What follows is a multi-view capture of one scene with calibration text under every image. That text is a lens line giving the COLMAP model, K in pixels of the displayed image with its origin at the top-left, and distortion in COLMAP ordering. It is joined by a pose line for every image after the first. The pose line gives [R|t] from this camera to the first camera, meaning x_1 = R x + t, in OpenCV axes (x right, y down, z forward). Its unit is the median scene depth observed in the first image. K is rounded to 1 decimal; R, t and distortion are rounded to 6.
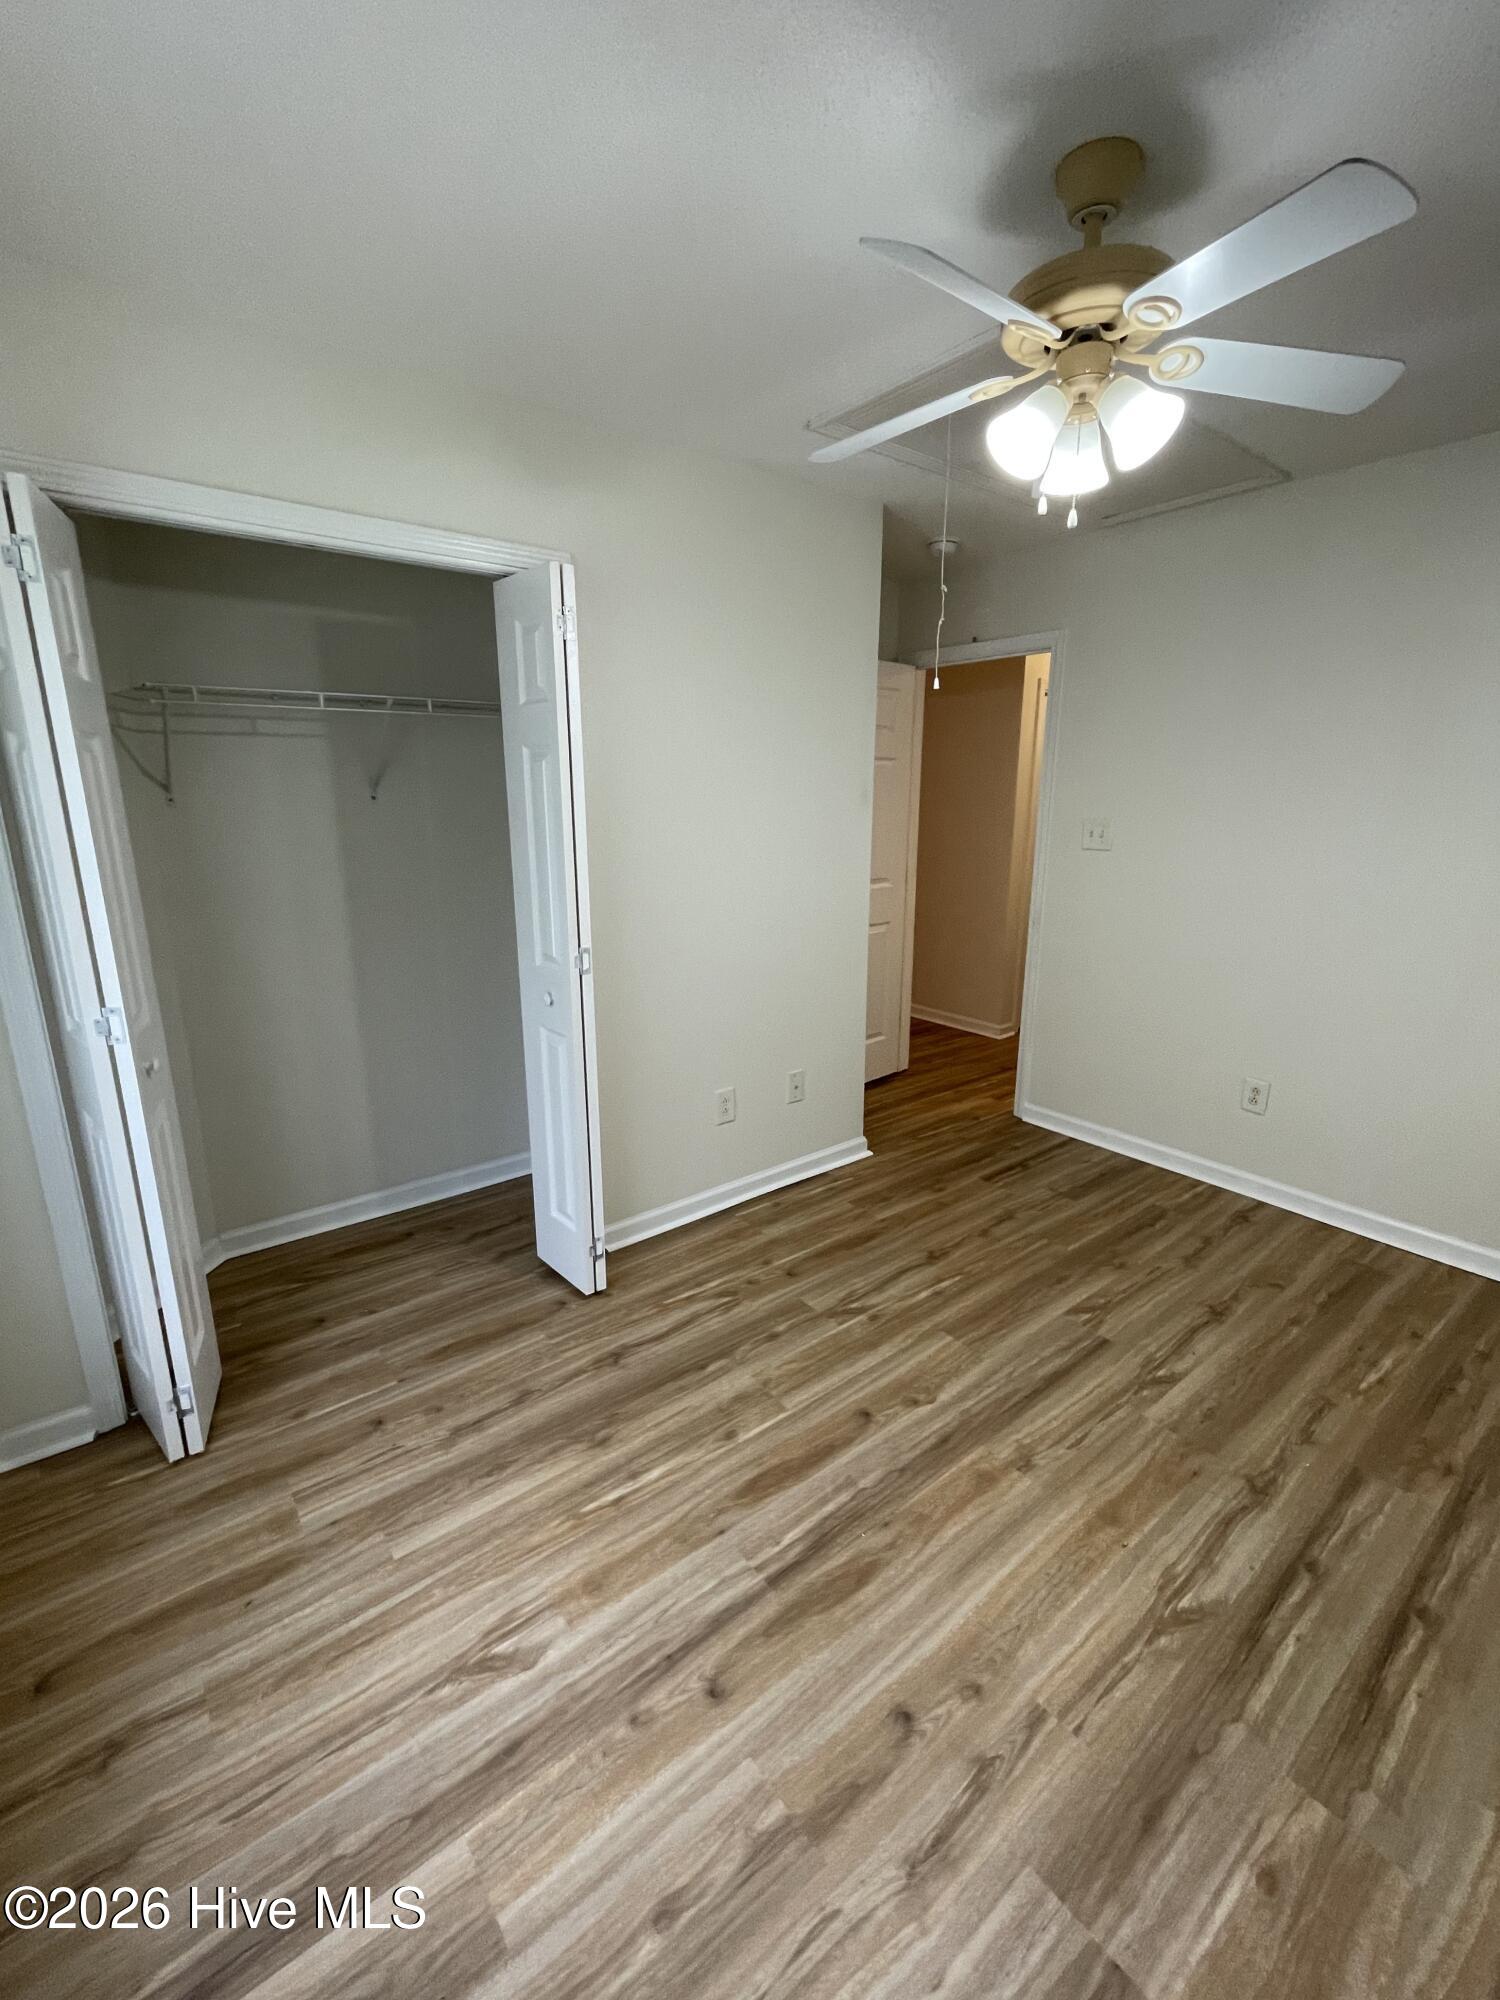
lens RADIAL K [[838.3, 0, 750.1], [0, 838.3, 997.5], [0, 0, 1]] dist [-0.003953, -0.000273]
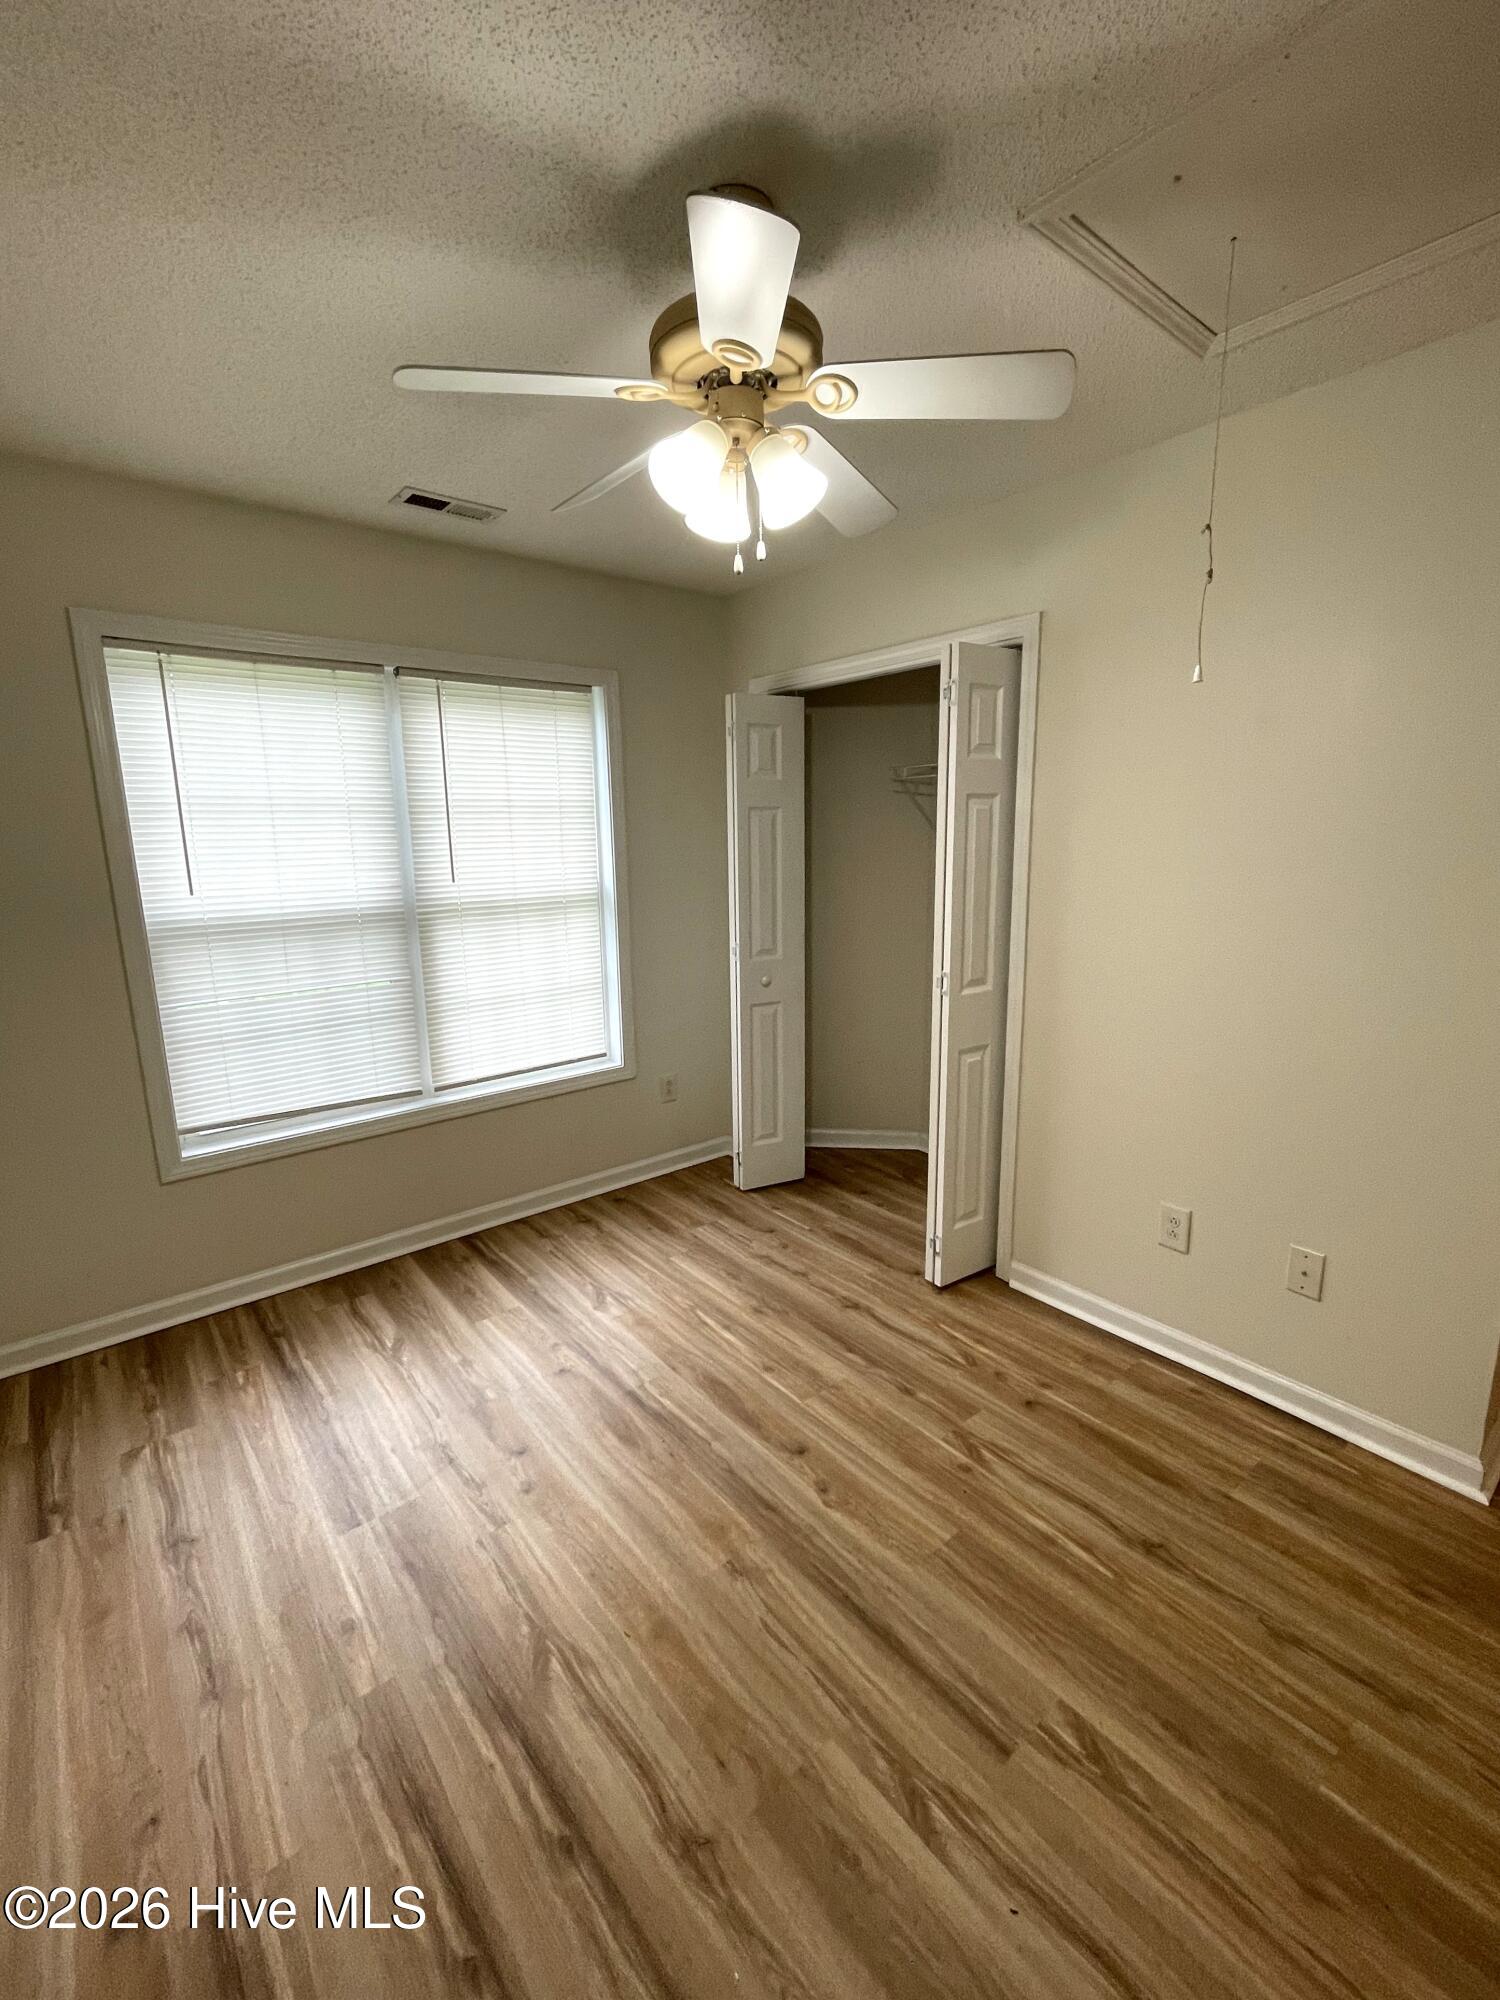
lens RADIAL K [[854.1, 0, 751.1], [0, 854.1, 993.9], [0, 0, 1]] dist [-0.003344, -0.001096]
pose [[0.021474, 0.188872, -0.981767, 1.040462], [-0.224679, 0.957787, 0.179344, -0.197665], [0.974196, 0.216731, 0.063003, 0.760601]]
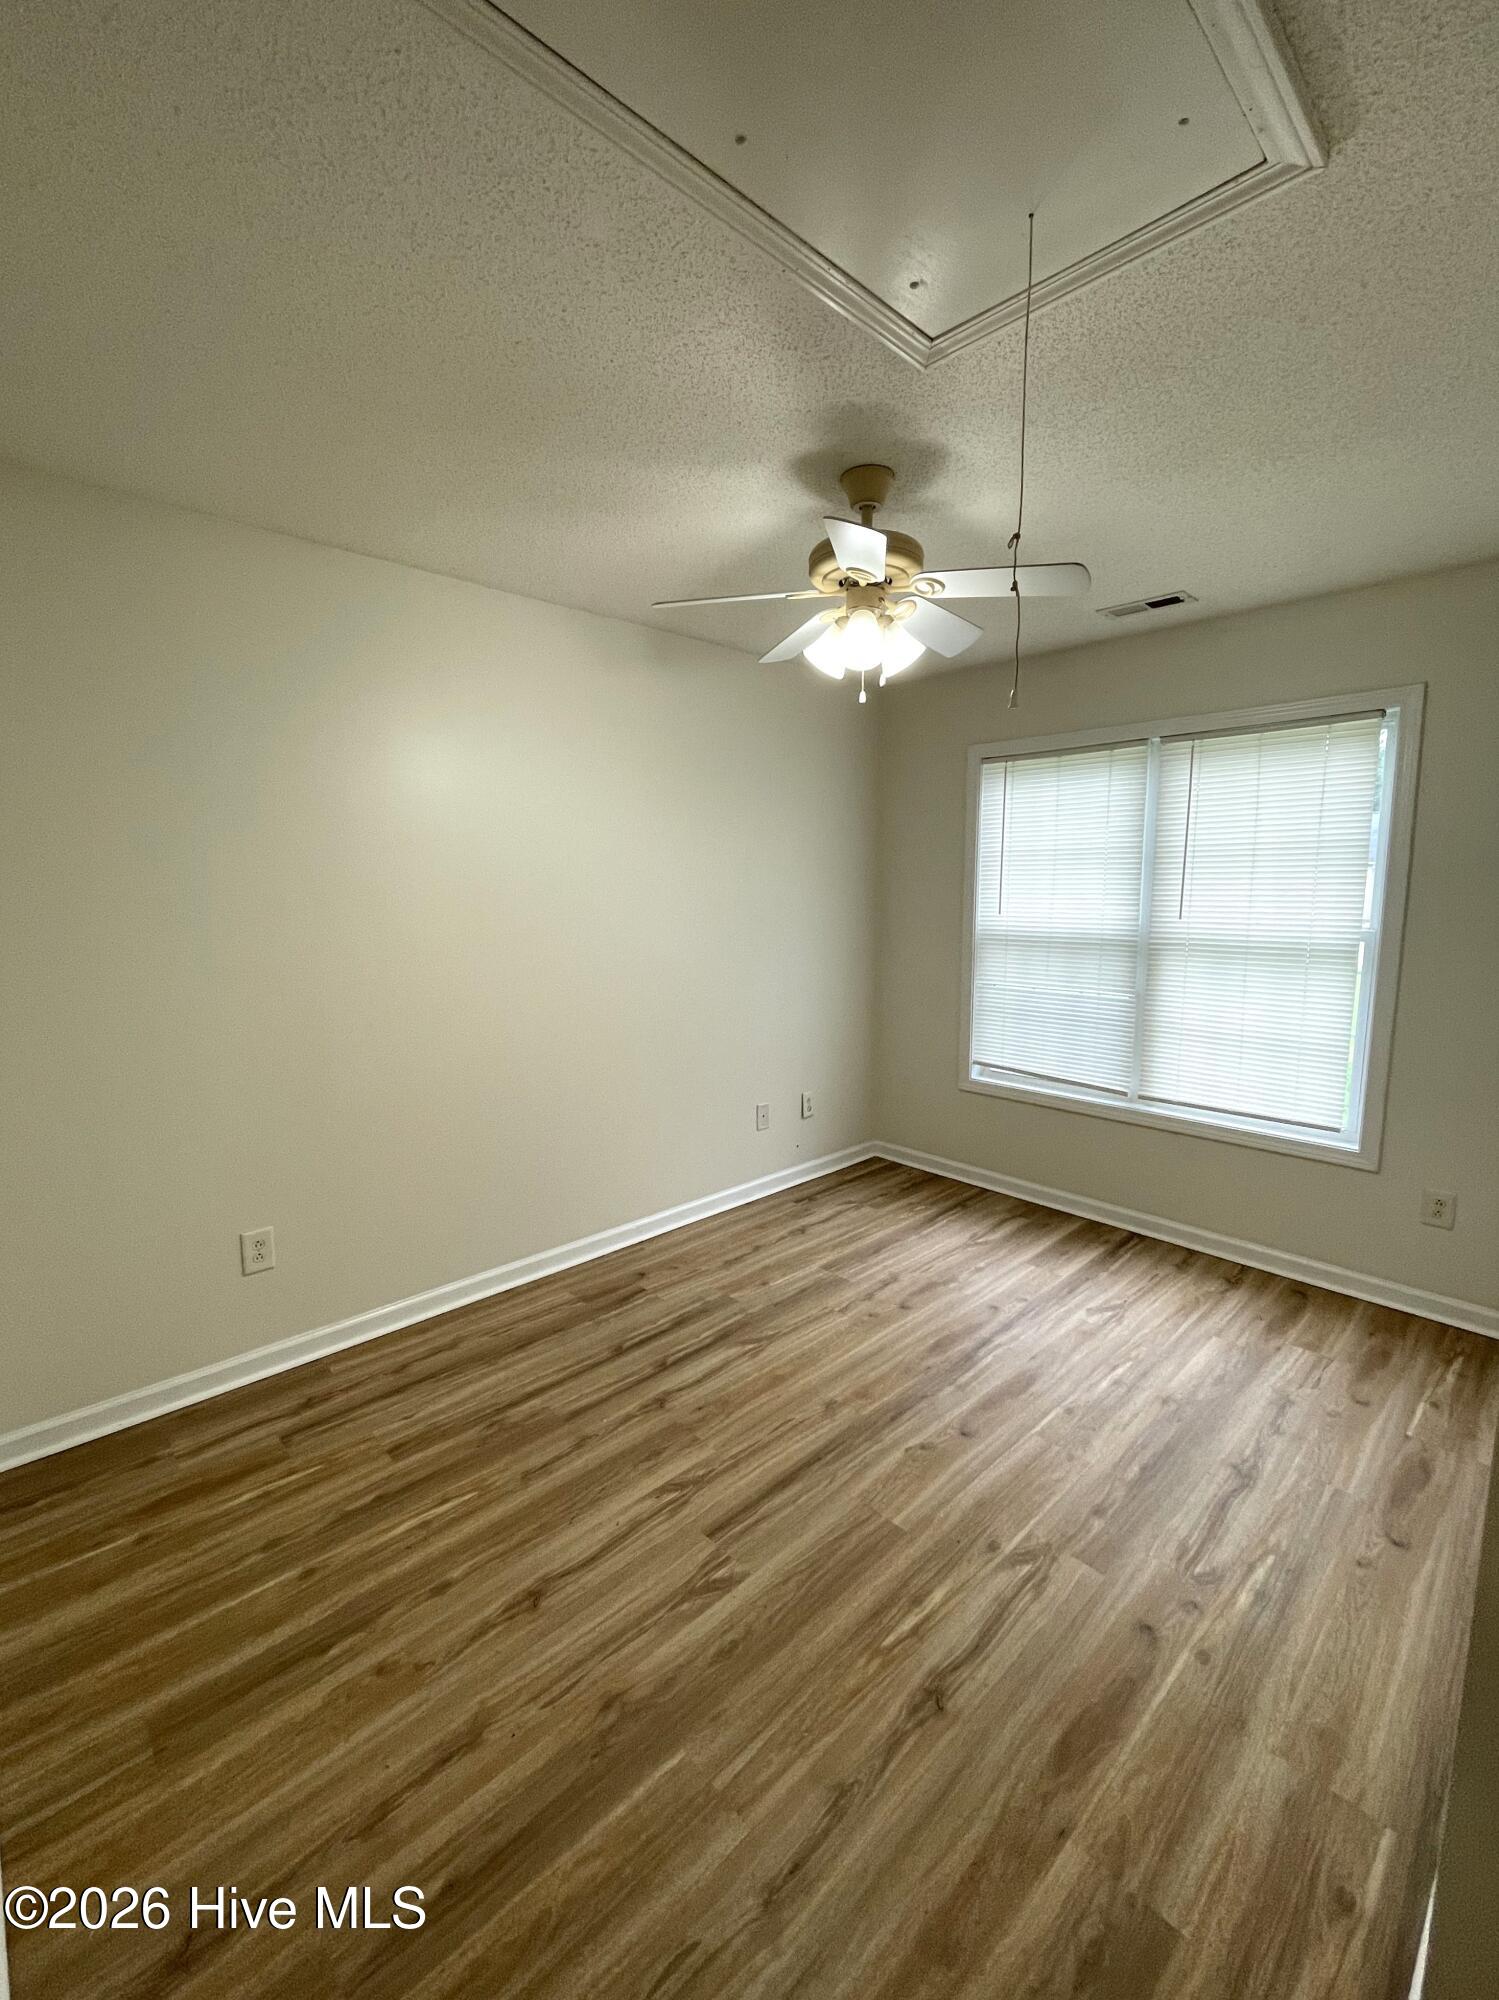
lens RADIAL K [[838.3, 0, 749.6], [0, 838.3, 997.5], [0, 0, 1]] dist [-0.003953, -0.000273]
pose [[-0.995097, 0.017291, -0.097382, 0.521880], [-0.019960, 0.929231, 0.368959, -0.445046], [0.096870, 0.369094, -0.924330, 1.790009]]
